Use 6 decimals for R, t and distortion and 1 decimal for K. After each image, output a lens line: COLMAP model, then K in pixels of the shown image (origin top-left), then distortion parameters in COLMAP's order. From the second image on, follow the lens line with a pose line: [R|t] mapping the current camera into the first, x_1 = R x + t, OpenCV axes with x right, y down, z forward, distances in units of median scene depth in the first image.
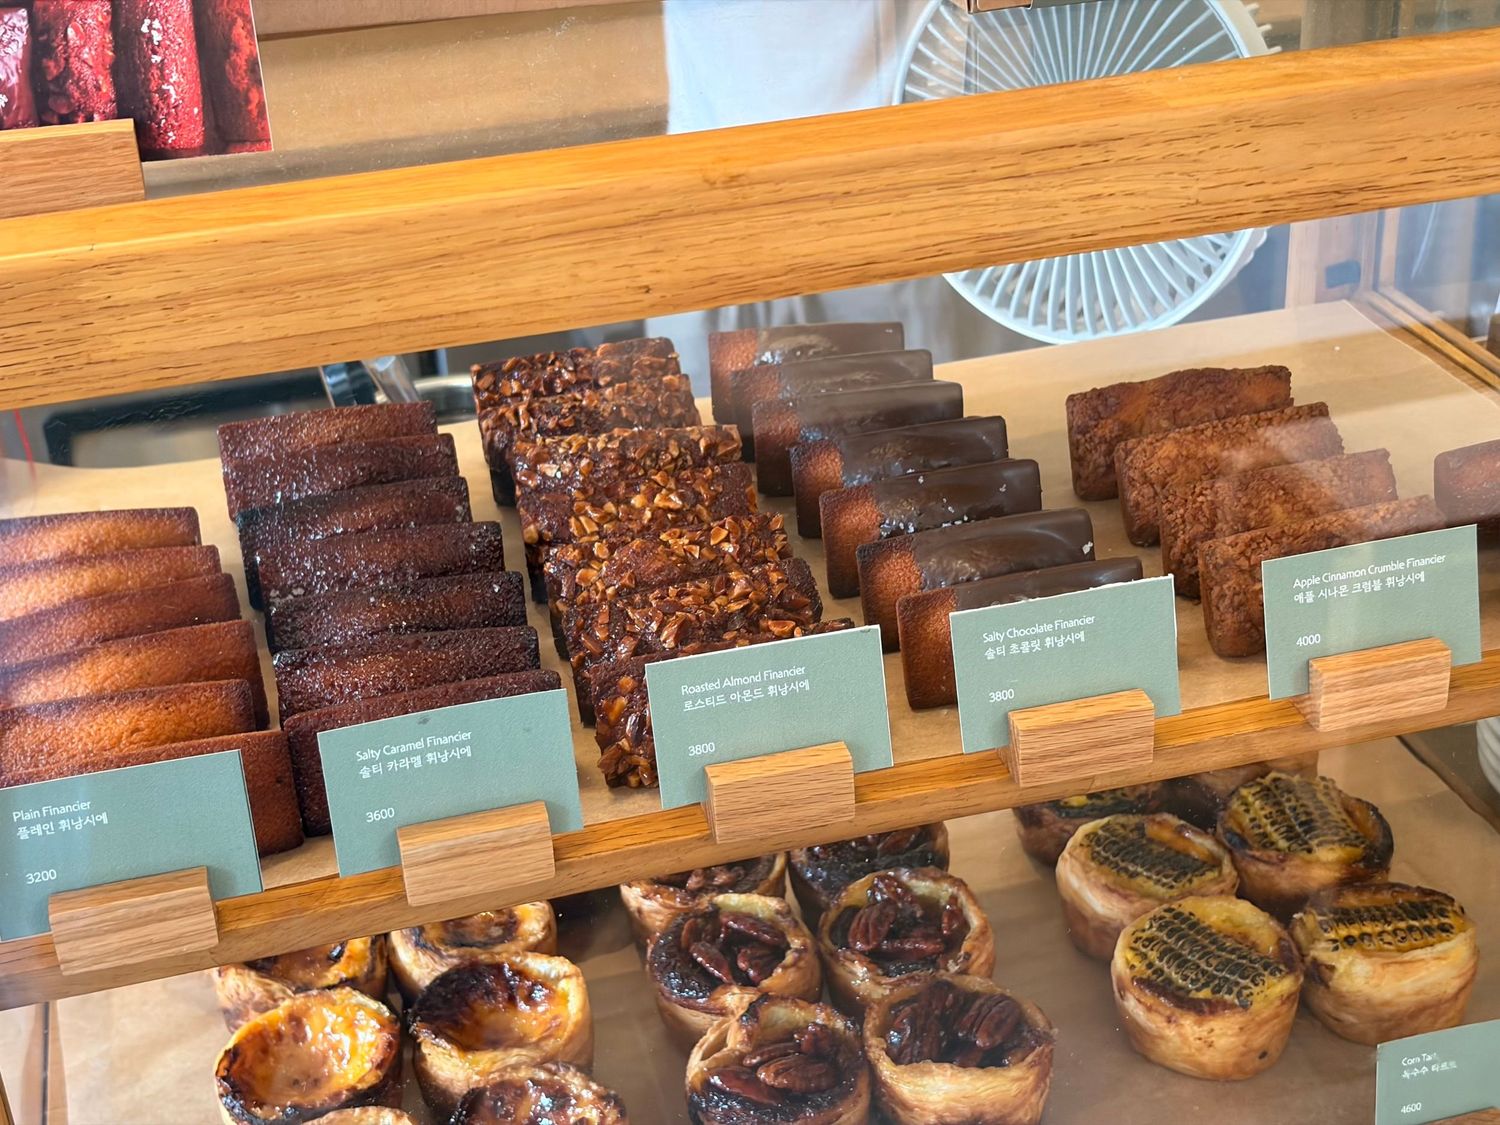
lens RADIAL K [[2256.9, 0, 713.8], [0, 2256.9, 565.3], [0, 0, 1]] dist [0.215393, -0.861578]
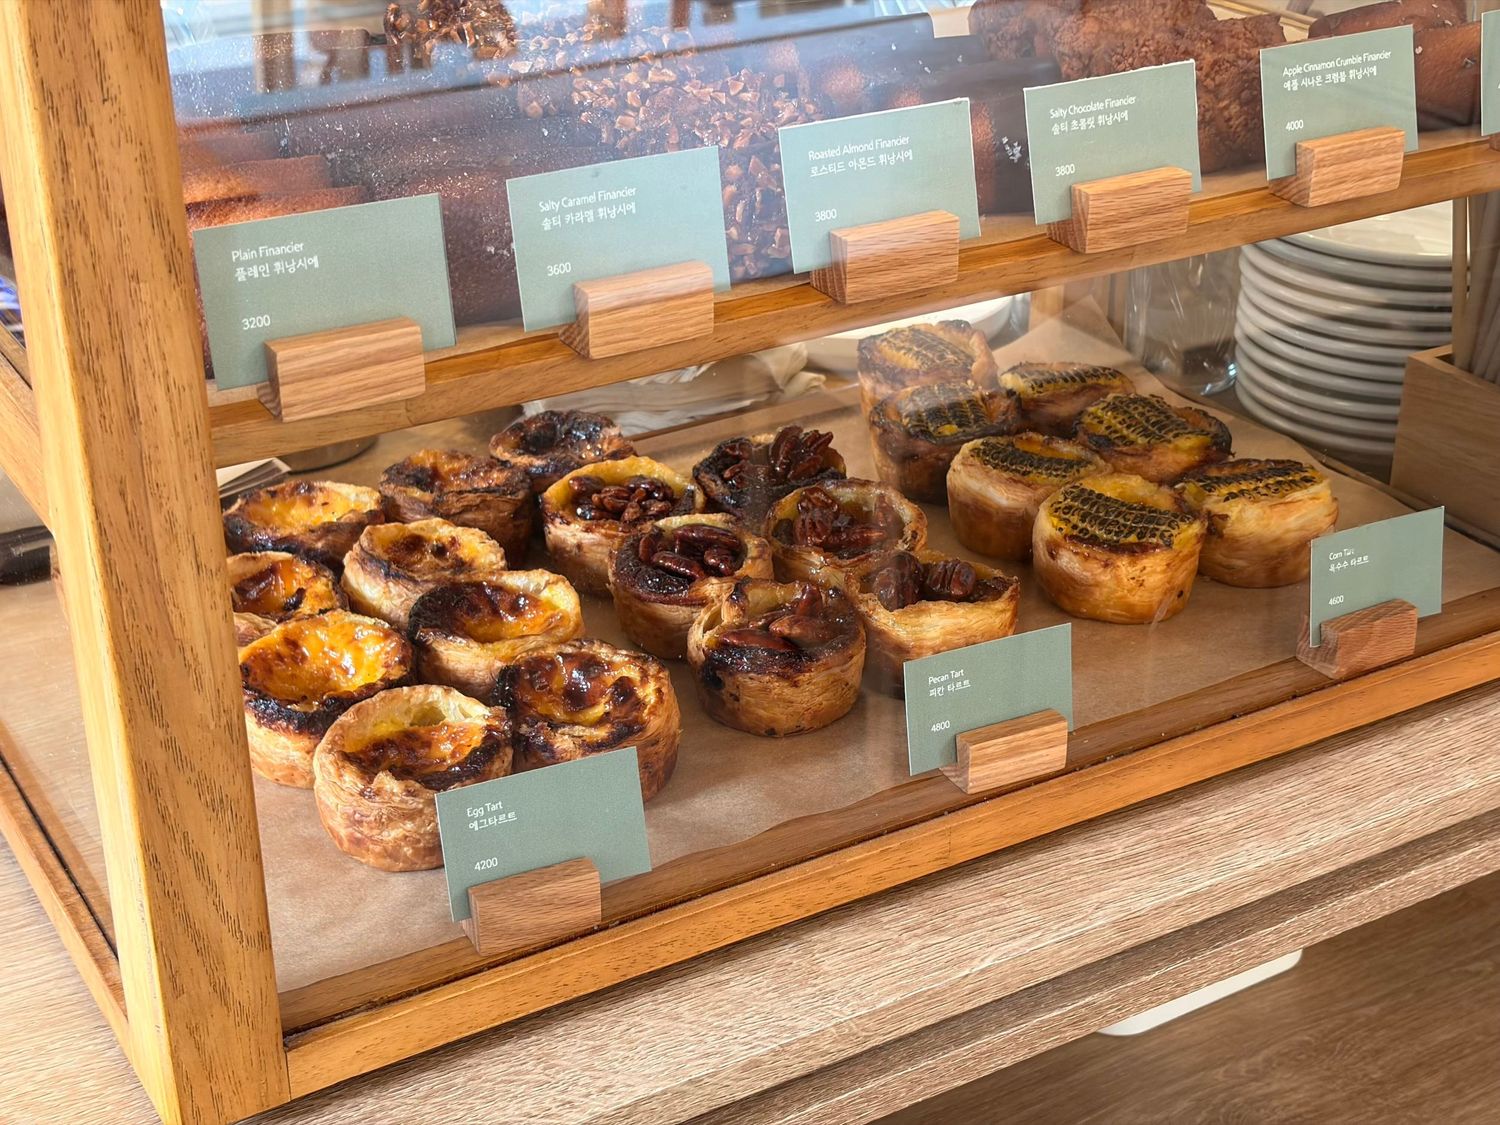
lens RADIAL K [[2256.9, 0, 713.8], [0, 2256.9, 565.3], [0, 0, 1]] dist [0.215393, -0.861578]
pose [[0.961566, -0.074796, 0.264189, -0.275230], [0.080981, 0.996636, -0.012583, 0.200049], [-0.262359, 0.033494, 0.964389, -0.008284]]
